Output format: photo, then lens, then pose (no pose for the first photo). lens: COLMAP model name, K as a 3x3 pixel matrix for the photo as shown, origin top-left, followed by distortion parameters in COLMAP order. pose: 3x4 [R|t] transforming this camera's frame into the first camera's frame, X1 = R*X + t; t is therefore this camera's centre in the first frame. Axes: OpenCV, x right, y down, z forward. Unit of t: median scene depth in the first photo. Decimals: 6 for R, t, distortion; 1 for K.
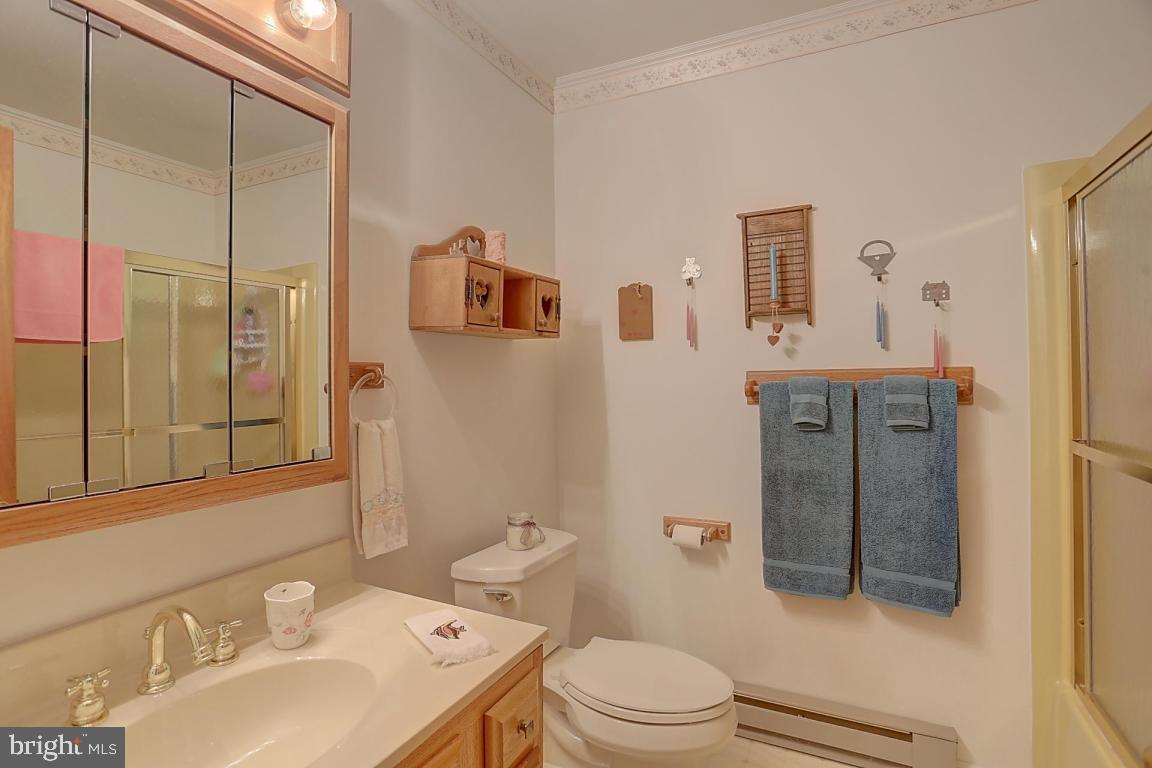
lens RADIAL K [[575.4, 0, 584.6], [0, 575.4, 372.2], [0, 0, 1]] dist [-0.048101, 0.027564]
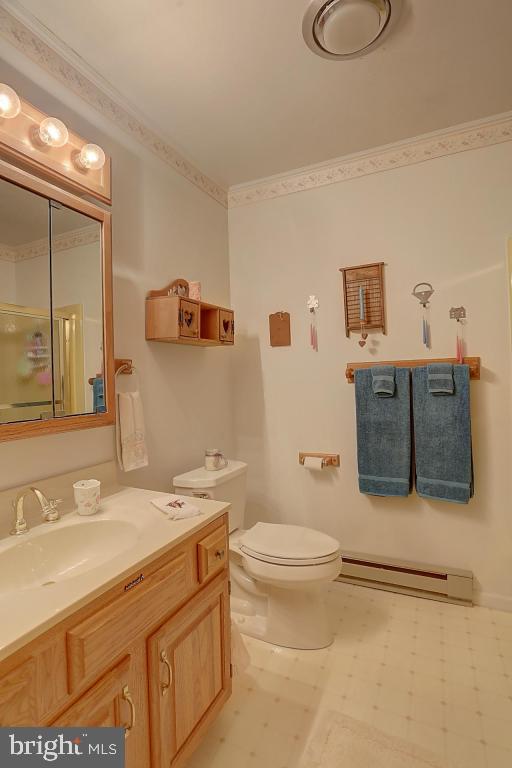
lens RADIAL K [[383.6, 0, 252.5], [0, 383.6, 378.2], [0, 0, 1]] dist [-0.048101, 0.027564]
pose [[0.999816, -0.018599, 0.004687, 0.003240], [0.018558, 0.999791, 0.008591, 0.031122], [-0.004846, -0.008503, 0.999952, -0.124018]]
